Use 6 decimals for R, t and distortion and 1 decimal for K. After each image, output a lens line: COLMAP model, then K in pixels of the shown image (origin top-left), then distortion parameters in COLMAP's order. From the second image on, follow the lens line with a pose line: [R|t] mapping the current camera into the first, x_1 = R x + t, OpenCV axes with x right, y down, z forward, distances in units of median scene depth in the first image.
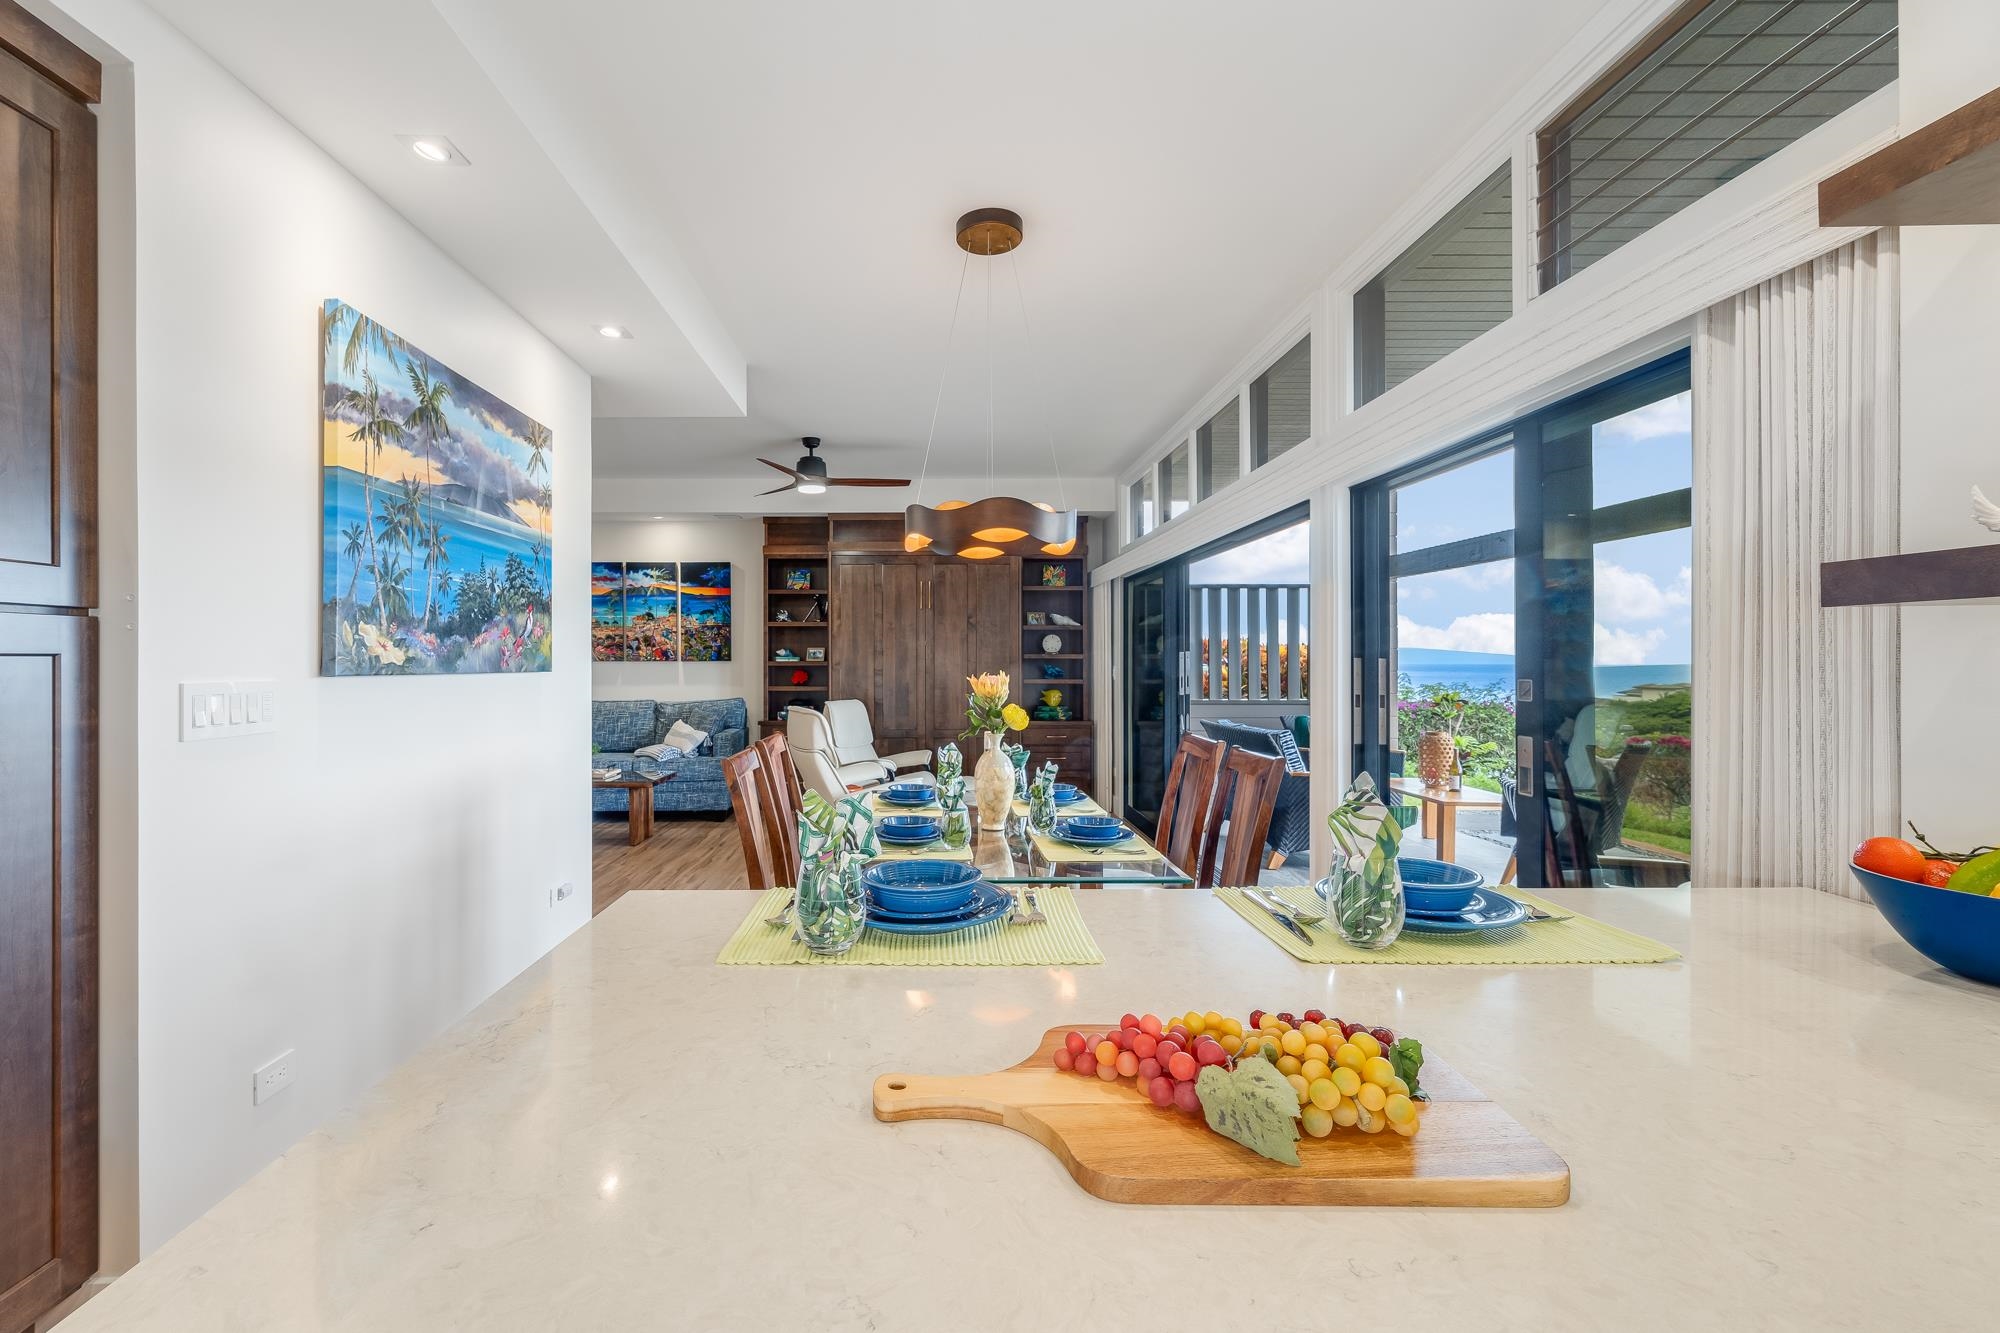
lens RADIAL K [[857.0, 0, 936.5], [0, 857.0, 662.4], [0, 0, 1]] dist [-0.001452, -0.000242]
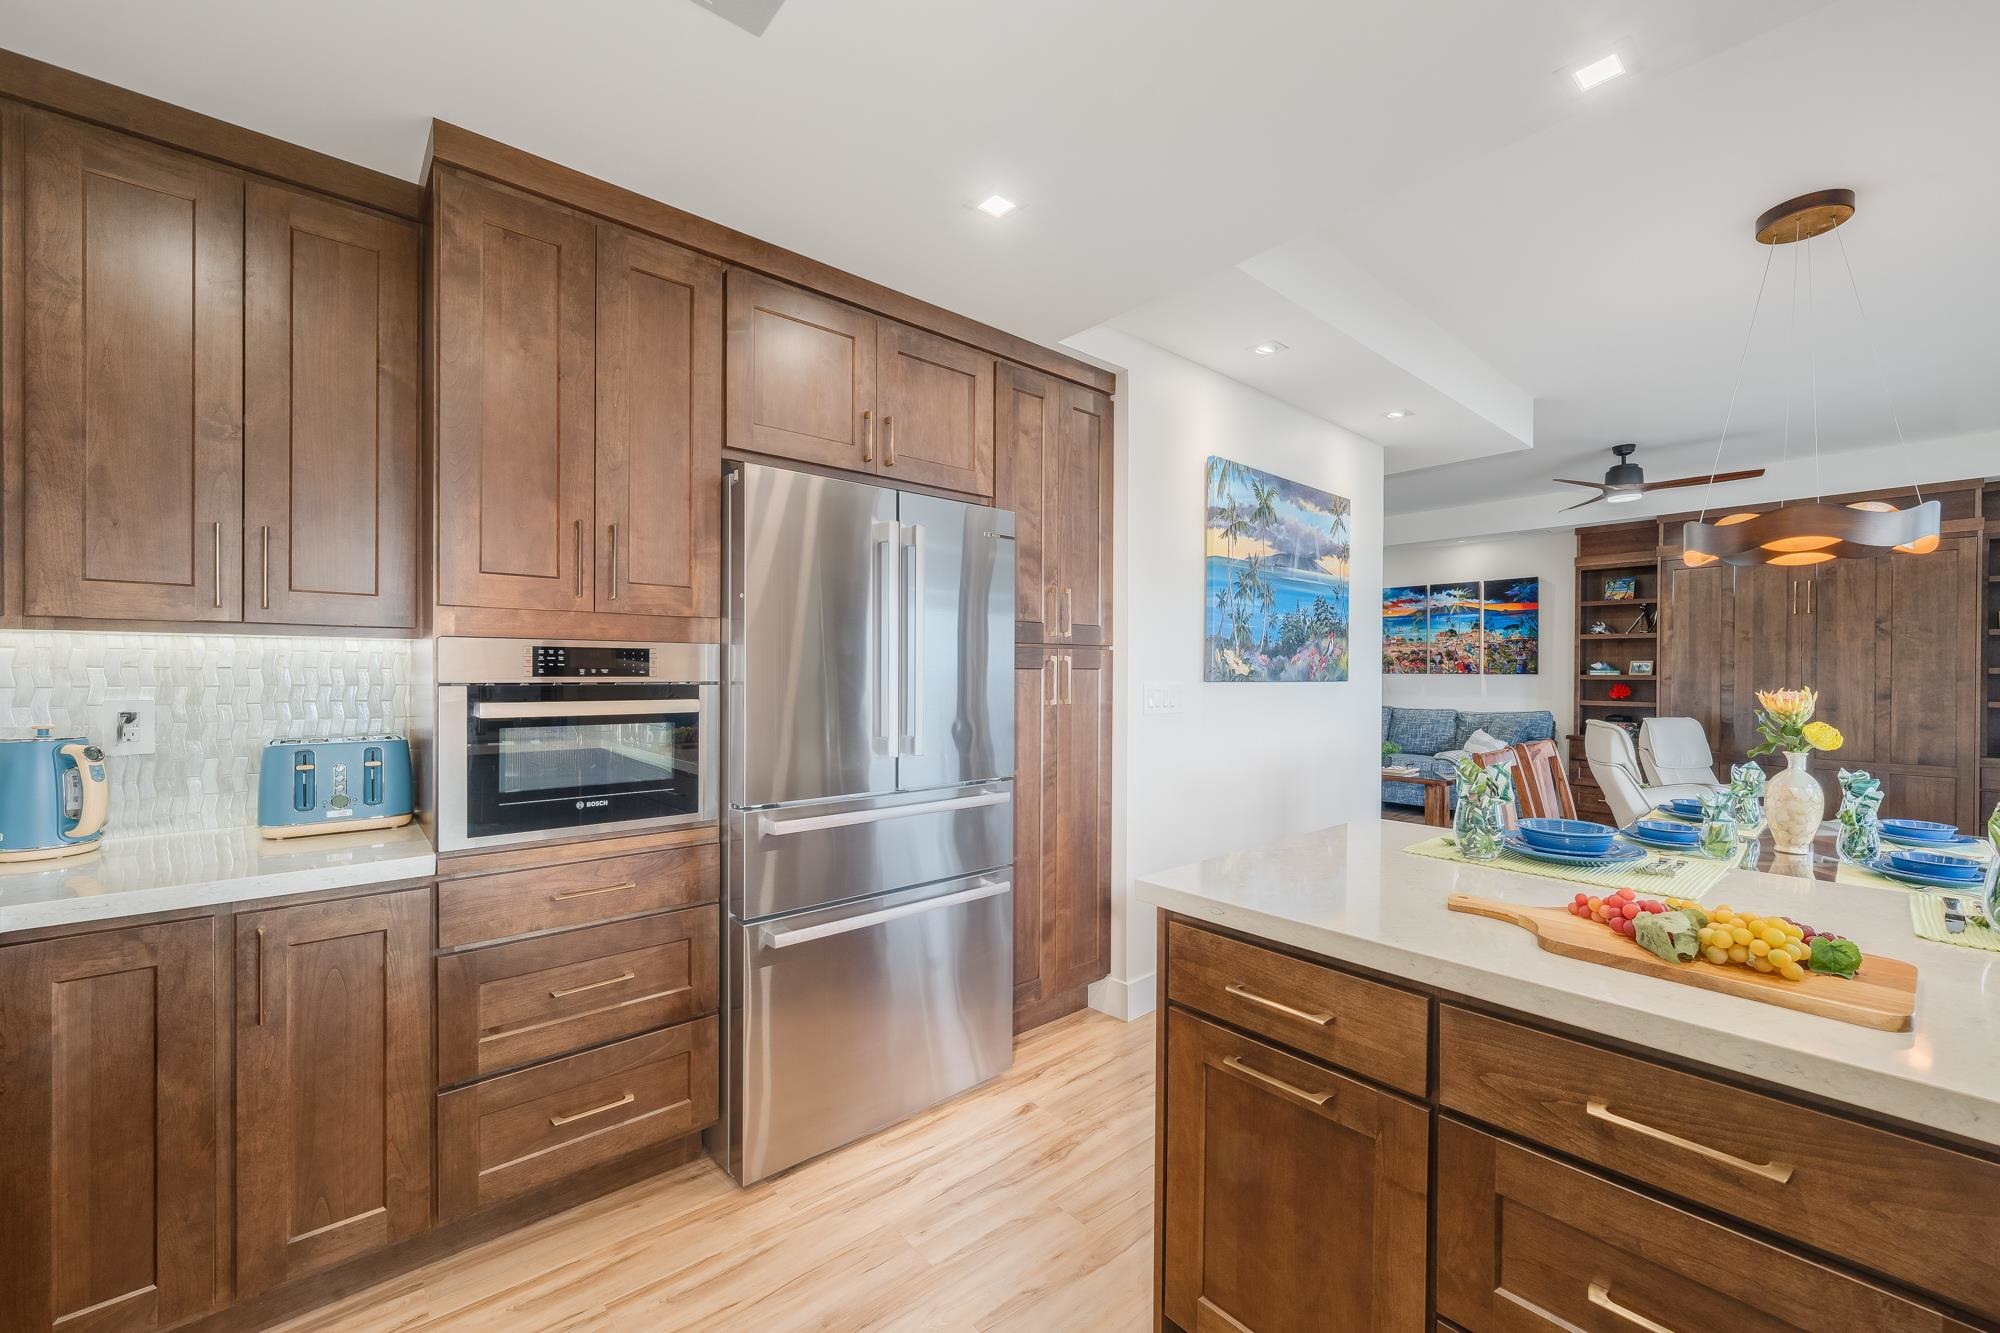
lens RADIAL K [[799.0, 0, 1018.6], [0, 799.0, 674.1], [0, 0, 1]] dist [-0.002316, 0.000033]
pose [[0.664277, 0.007057, -0.747453, 0.098243], [-0.007255, 0.999969, 0.002994, -0.000256], [0.747451, 0.003434, 0.664308, -0.146439]]
